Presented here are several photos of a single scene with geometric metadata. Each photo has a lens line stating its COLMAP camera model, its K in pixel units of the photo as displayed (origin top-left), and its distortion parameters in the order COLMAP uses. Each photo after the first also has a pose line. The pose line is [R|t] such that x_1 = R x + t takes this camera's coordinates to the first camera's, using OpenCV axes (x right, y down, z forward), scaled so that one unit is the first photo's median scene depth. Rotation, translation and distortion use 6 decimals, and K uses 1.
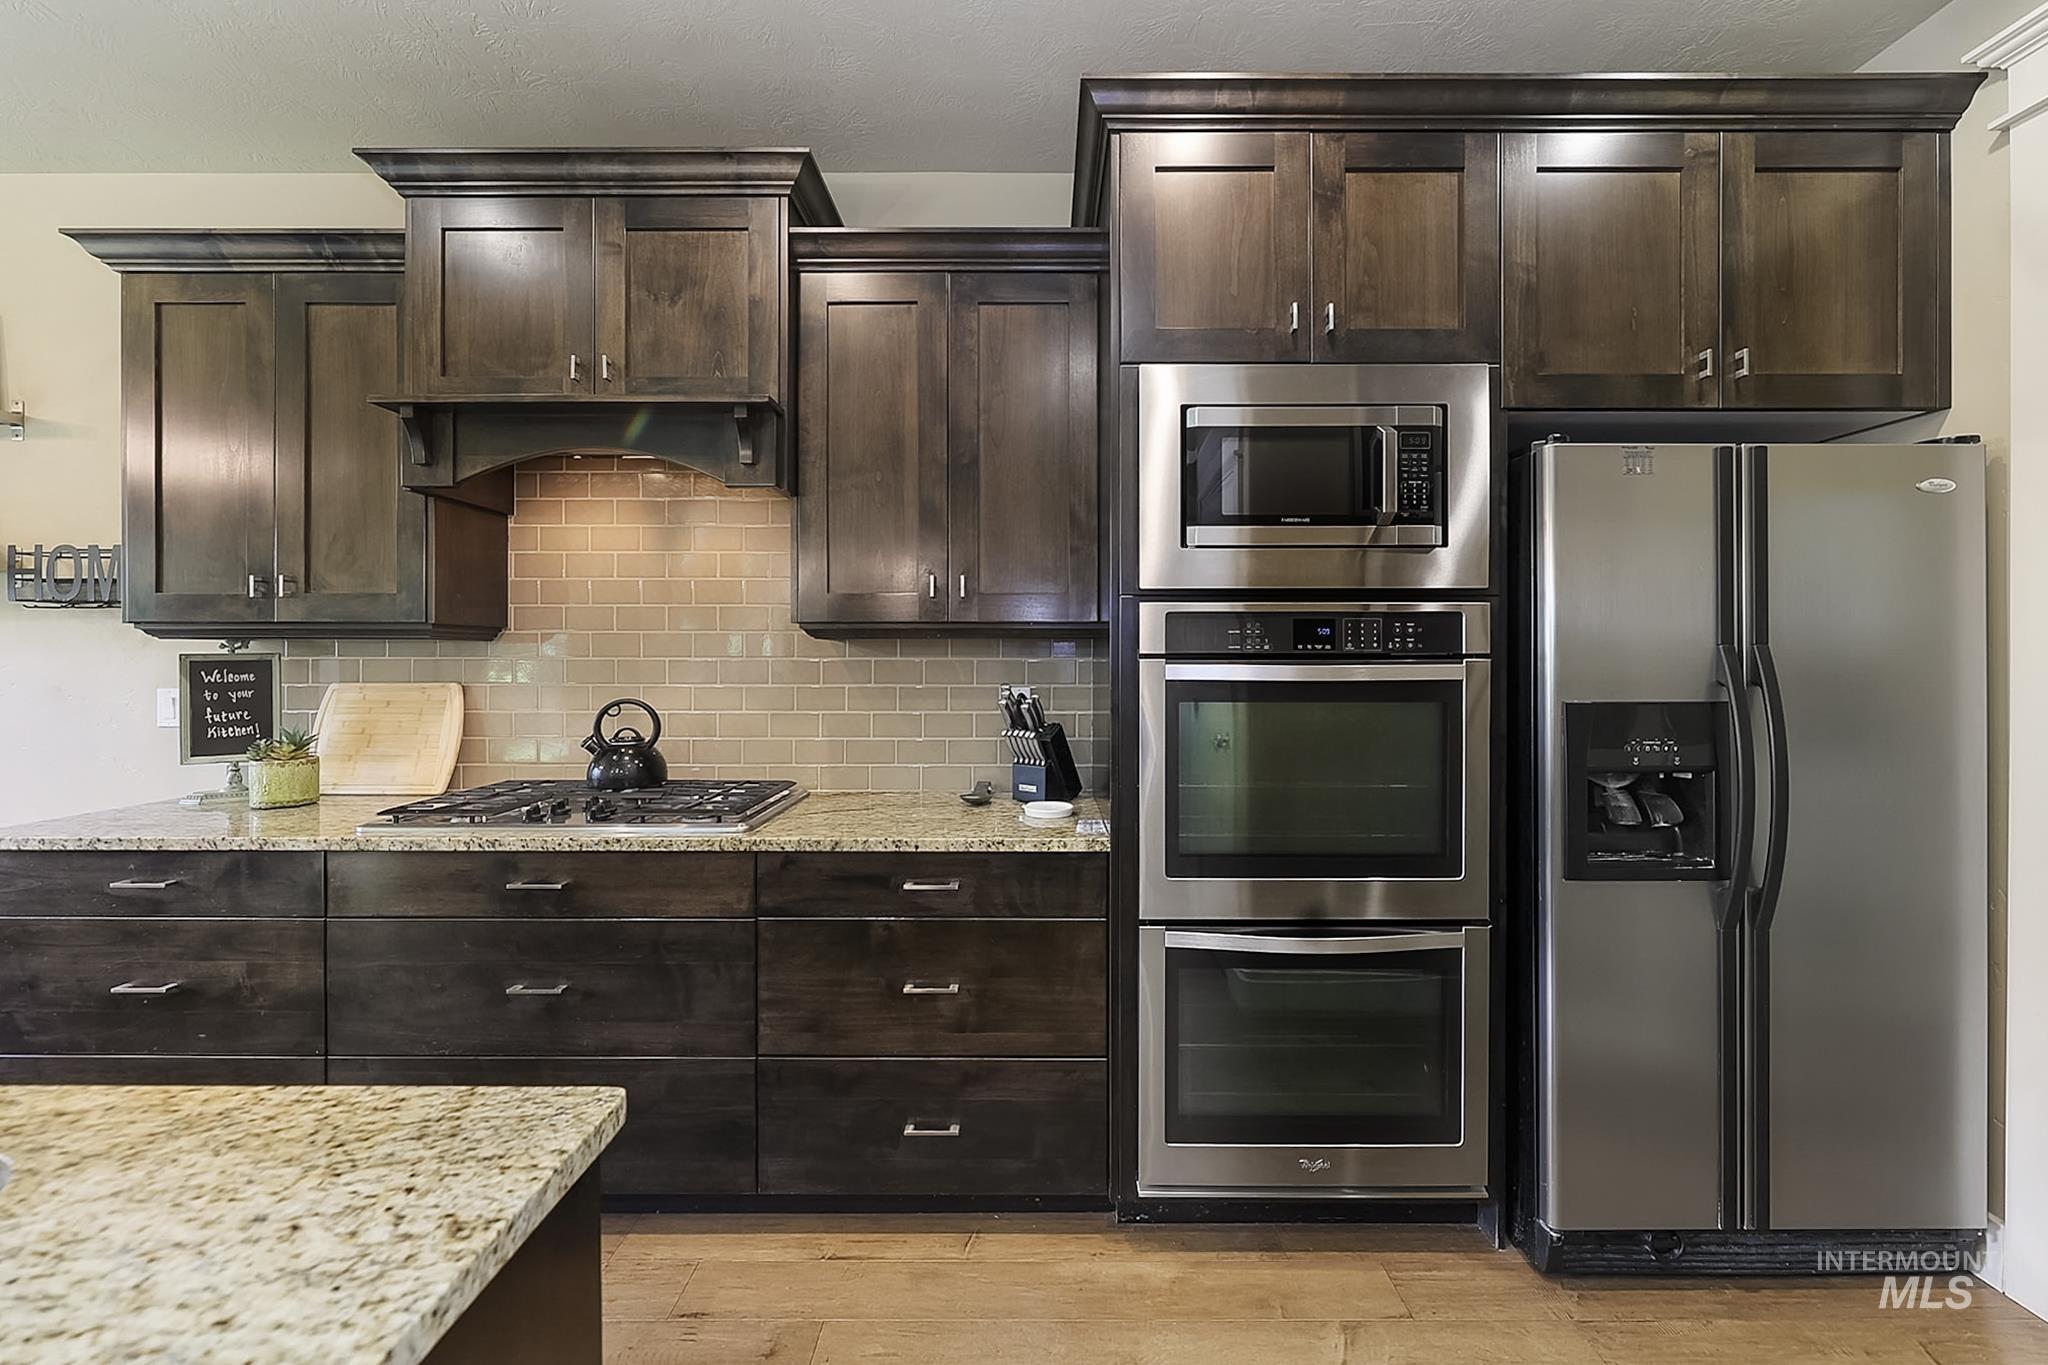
lens RADIAL K [[832.9, 0, 1036.9], [0, 832.9, 660.0], [0, 0, 1]] dist [-0.002989, -0.000184]
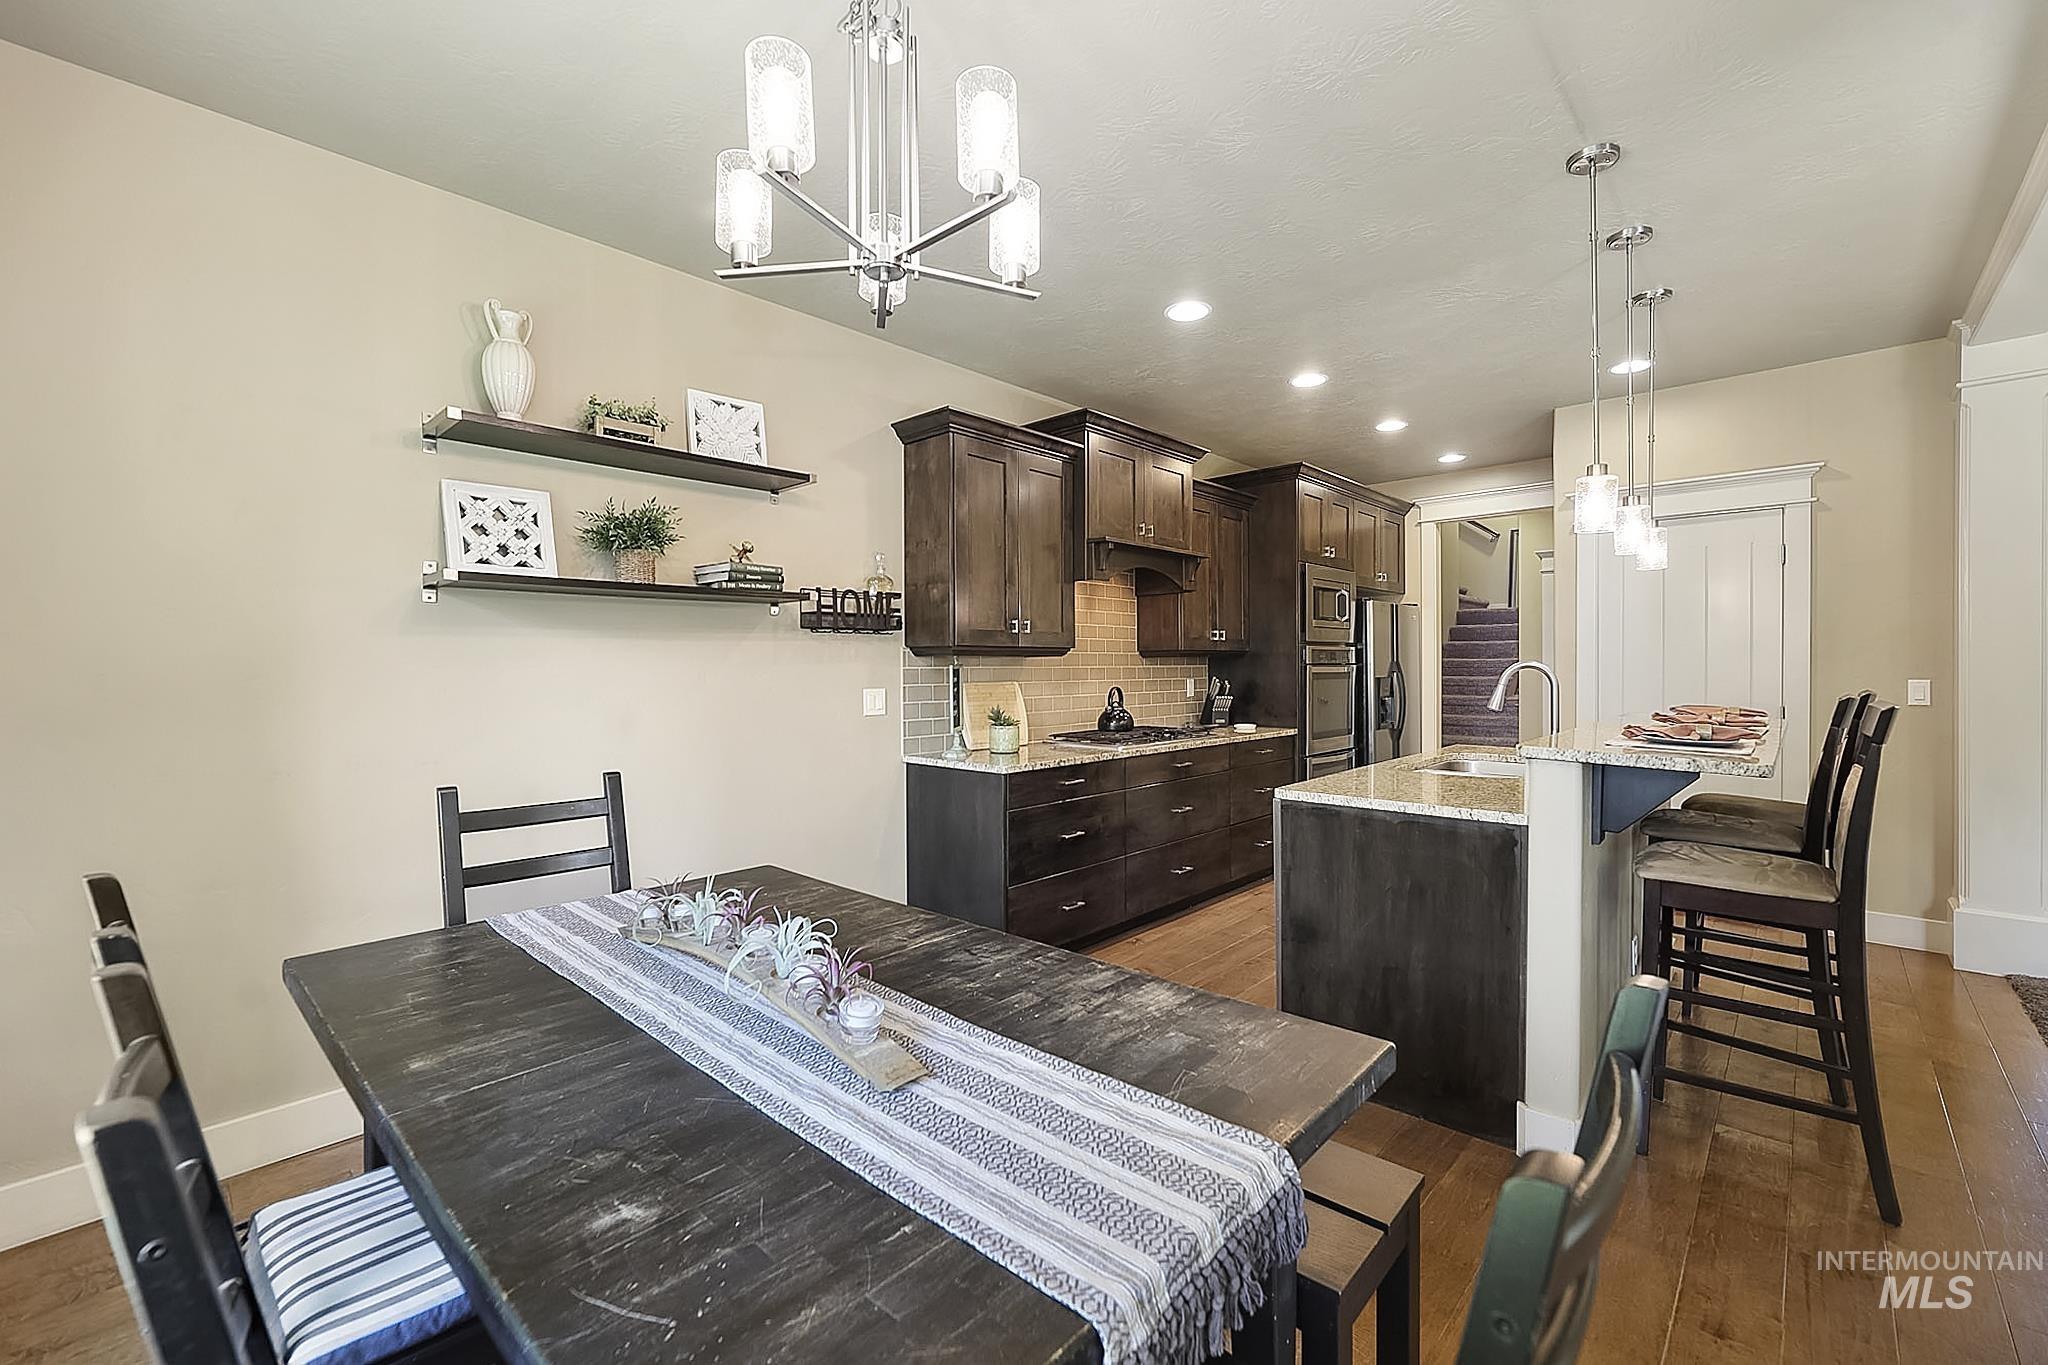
lens RADIAL K [[832.9, 0, 1034.1], [0, 832.9, 673.5], [0, 0, 1]] dist [-0.002989, -0.000184]
pose [[0.685022, -0.010250, 0.728450, -2.429907], [0.009901, 0.999940, 0.004759, 0.003890], [-0.728455, 0.003952, 0.685082, -0.268868]]
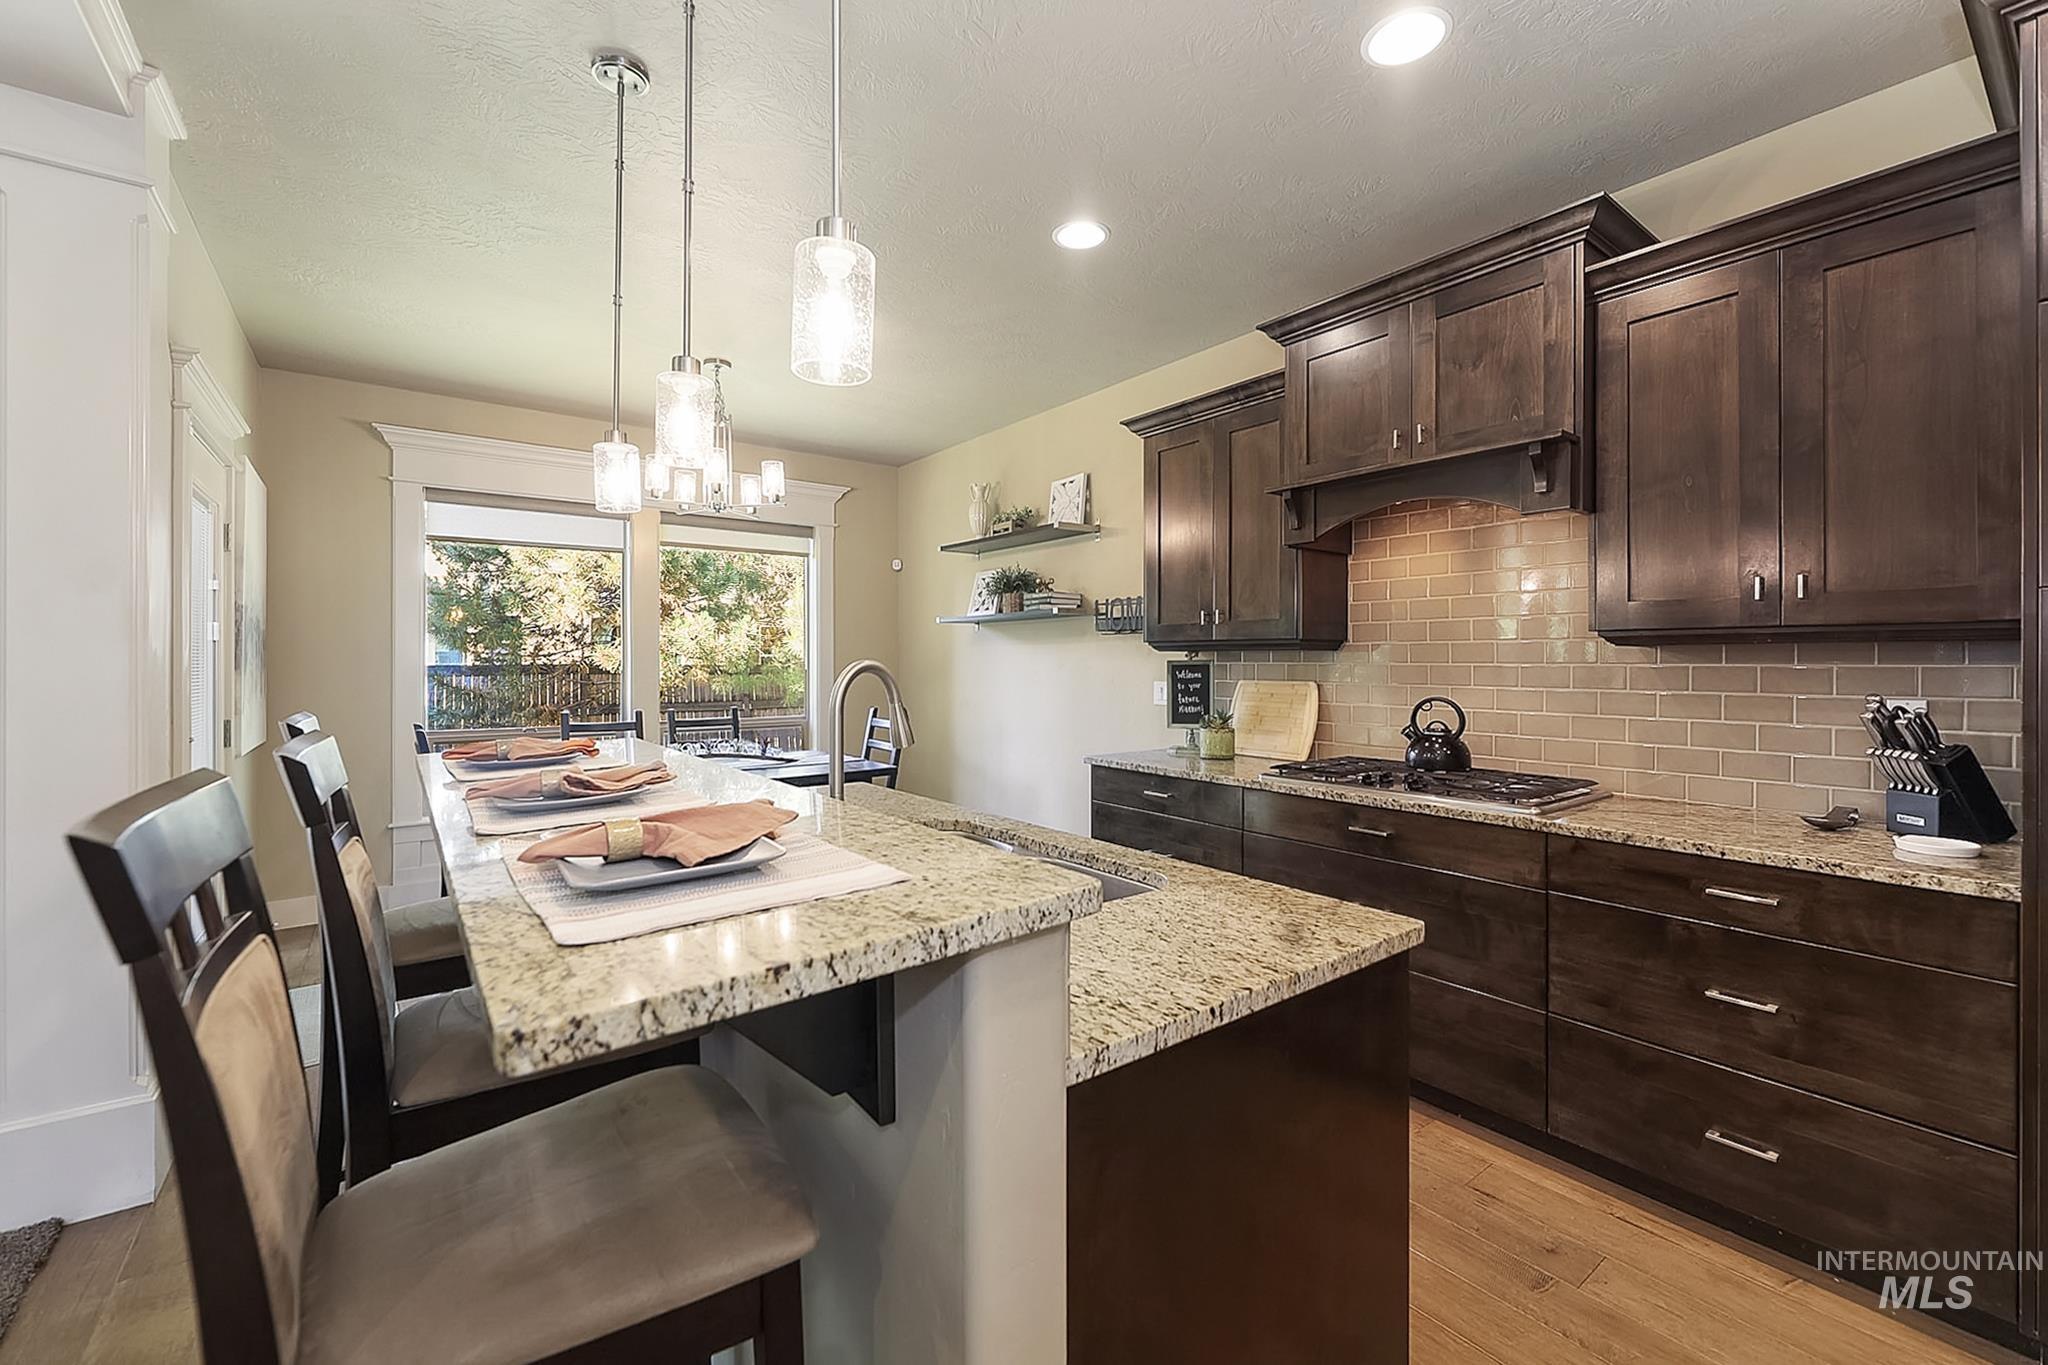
lens RADIAL K [[832.9, 0, 1030.4], [0, 832.9, 660.3], [0, 0, 1]] dist [-0.002989, -0.000184]
pose [[0.604205, -0.000985, -0.796829, 0.138843], [-0.004504, 0.999979, -0.004652, 0.001348], [0.796817, 0.006400, 0.604187, -0.247910]]
